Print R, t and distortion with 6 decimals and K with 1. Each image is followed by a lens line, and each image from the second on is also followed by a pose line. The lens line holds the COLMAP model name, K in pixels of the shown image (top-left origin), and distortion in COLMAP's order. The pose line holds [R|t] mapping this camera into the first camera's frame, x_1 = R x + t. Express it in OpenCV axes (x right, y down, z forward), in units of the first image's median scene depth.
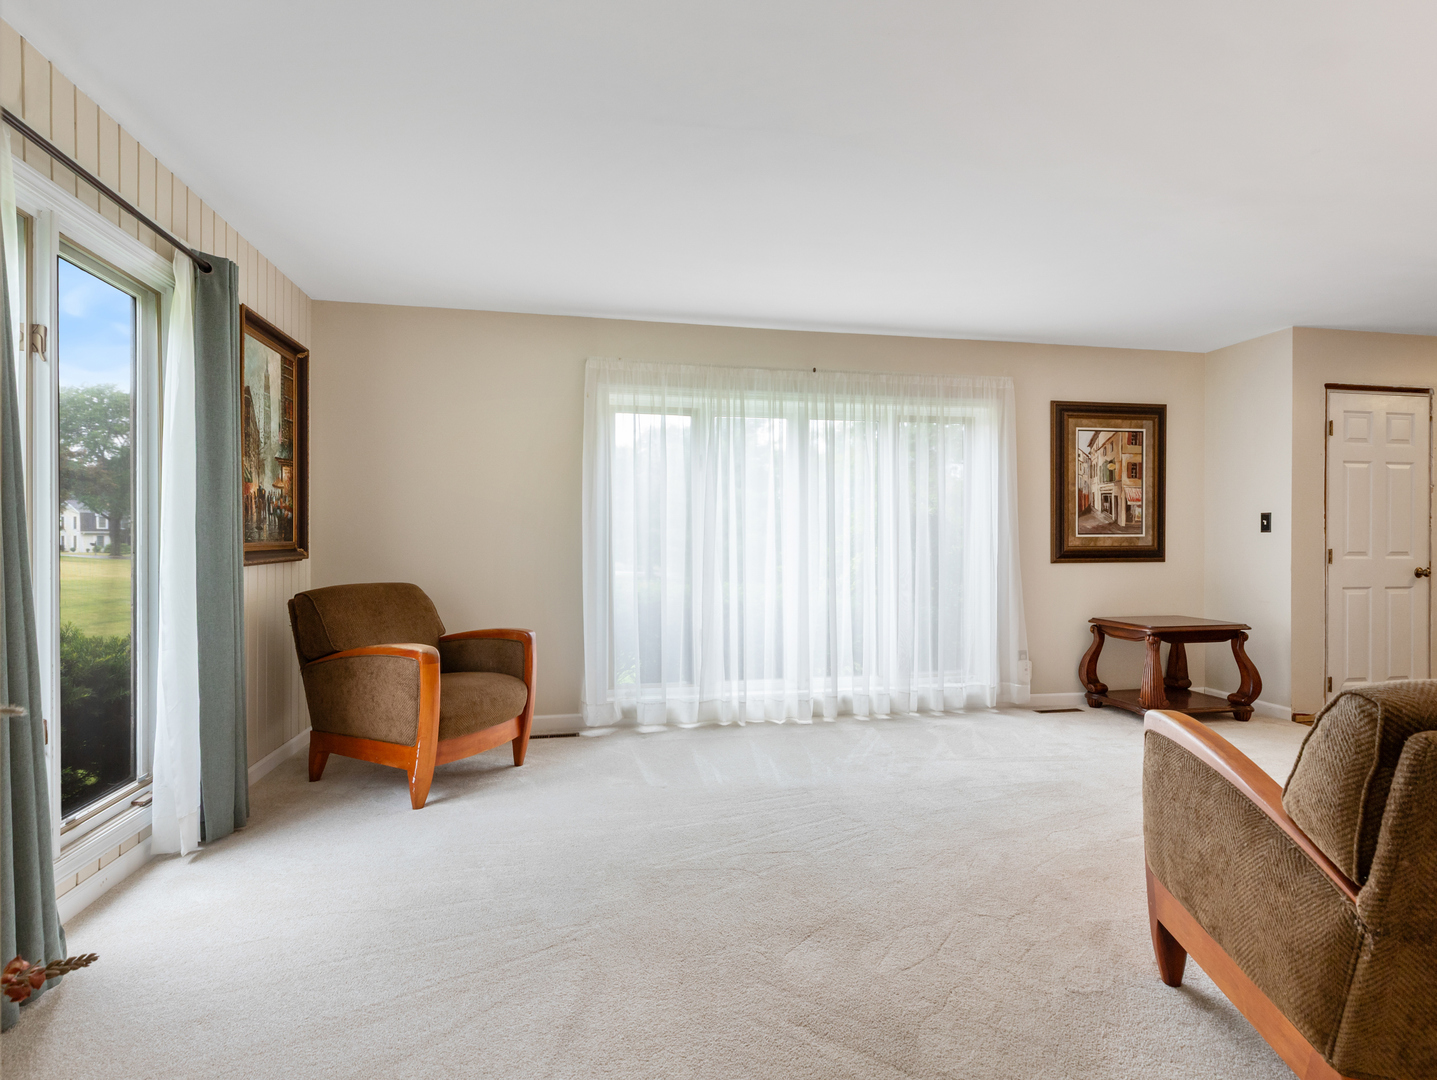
lens RADIAL K [[731.0, 0, 718.5], [0, 731.0, 540.0], [0, 0, 1]] dist [0.001646, -0.000253]
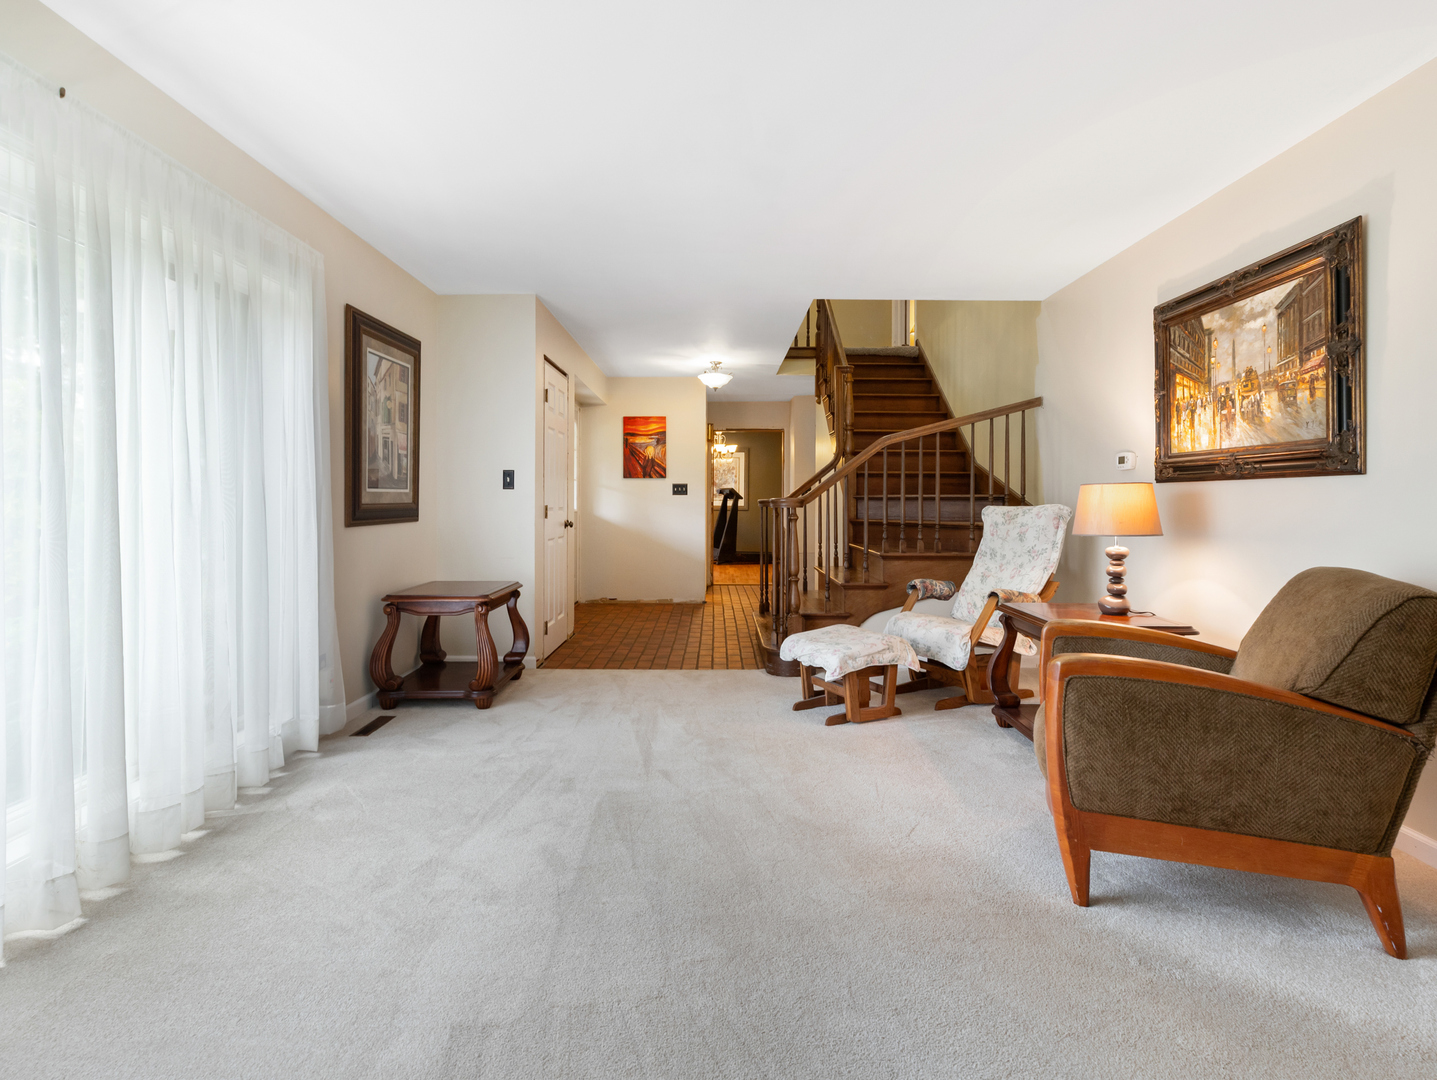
lens RADIAL K [[747.4, 0, 721.0], [0, 747.4, 500.4], [0, 0, 1]] dist [-0.000886, -0.001046]
pose [[0.179638, 0.001448, 0.983732, -0.218183], [-0.001704, 0.999998, -0.001161, 0.005623], [-0.983731, -0.001468, 0.179640, 0.520081]]
